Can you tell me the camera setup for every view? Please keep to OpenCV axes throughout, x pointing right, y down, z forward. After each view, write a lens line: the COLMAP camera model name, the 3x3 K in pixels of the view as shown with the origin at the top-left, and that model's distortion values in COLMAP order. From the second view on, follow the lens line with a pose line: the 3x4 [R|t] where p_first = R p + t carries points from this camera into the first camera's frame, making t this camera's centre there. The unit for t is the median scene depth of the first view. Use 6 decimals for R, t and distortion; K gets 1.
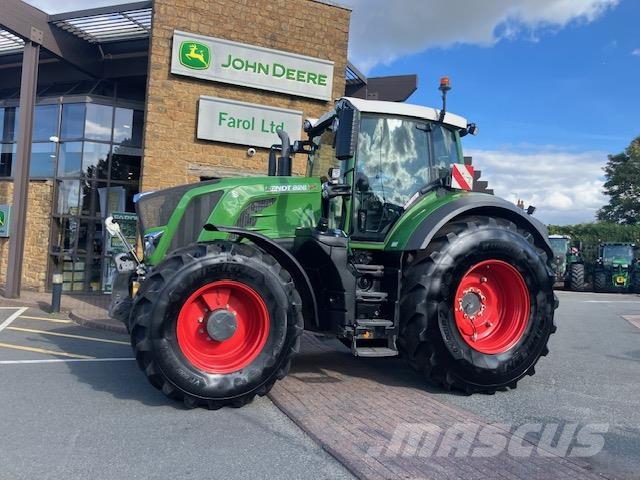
lens RADIAL K [[528.8, 0, 317.0], [0, 528.8, 231.9], [0, 0, 1]] dist [0.029310, -0.027208]
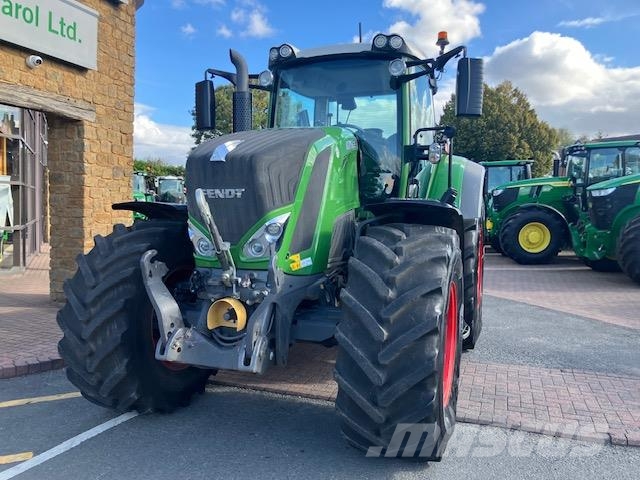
lens RADIAL K [[528.8, 0, 310.9], [0, 528.8, 237.8], [0, 0, 1]] dist [0.029310, -0.027208]
pose [[0.676910, -0.083993, 0.731257, -0.637849], [-0.014373, 0.991770, 0.127221, -0.043983], [-0.735925, -0.096628, 0.670132, 0.502870]]
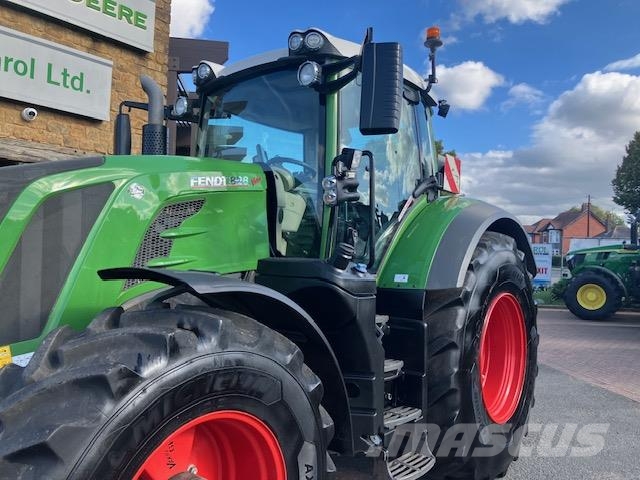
lens RADIAL K [[528.8, 0, 326.3], [0, 528.8, 239.9], [0, 0, 1]] dist [0.029310, -0.027208]
pose [[0.868032, -0.017050, 0.496216, -0.222473], [0.000293, 0.999428, 0.033829, -0.040357], [-0.496509, -0.029220, 0.867540, 0.464933]]
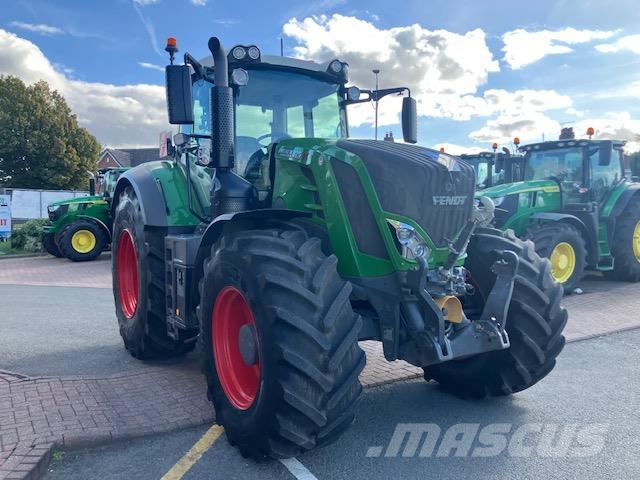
lens RADIAL K [[528.8, 0, 311.8], [0, 528.8, 229.8], [0, 0, 1]] dist [0.029310, -0.027208]
pose [[-0.165547, -0.078826, 0.983047, -0.862719], [-0.047241, 0.996290, 0.071933, -0.022250], [-0.985070, -0.034532, -0.168657, 1.170794]]
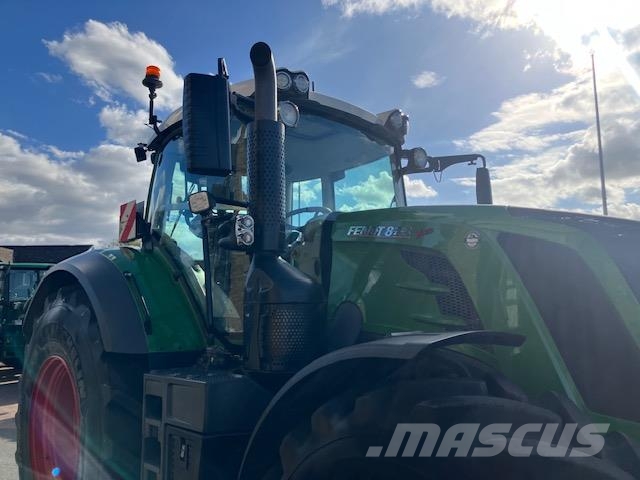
lens RADIAL K [[528.8, 0, 315.4], [0, 528.8, 240.3], [0, 0, 1]] dist [0.029310, -0.027208]
pose [[-0.356943, 0.086840, 0.930081, -0.513322], [-0.050017, 0.992464, -0.111860, -0.013369], [-0.932786, -0.086448, -0.349910, 1.292716]]
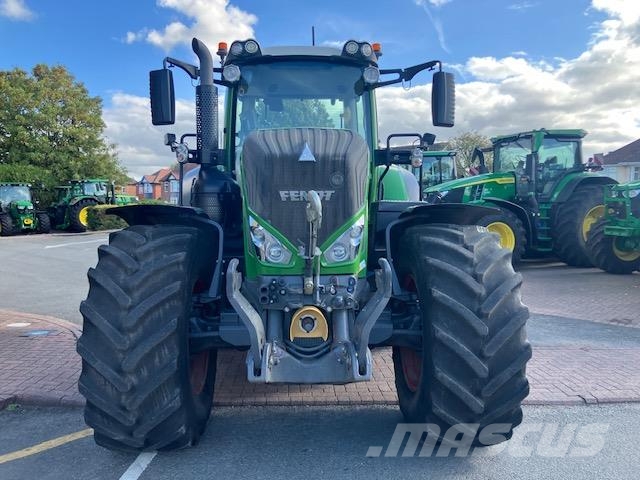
lens RADIAL K [[528.8, 0, 307.1], [0, 528.8, 231.1], [0, 0, 1]] dist [0.029310, -0.027208]
pose [[0.346235, -0.085370, 0.934256, -0.772333], [-0.029865, 0.994343, 0.101929, -0.036607], [-0.937672, -0.063193, 0.341726, 0.754949]]
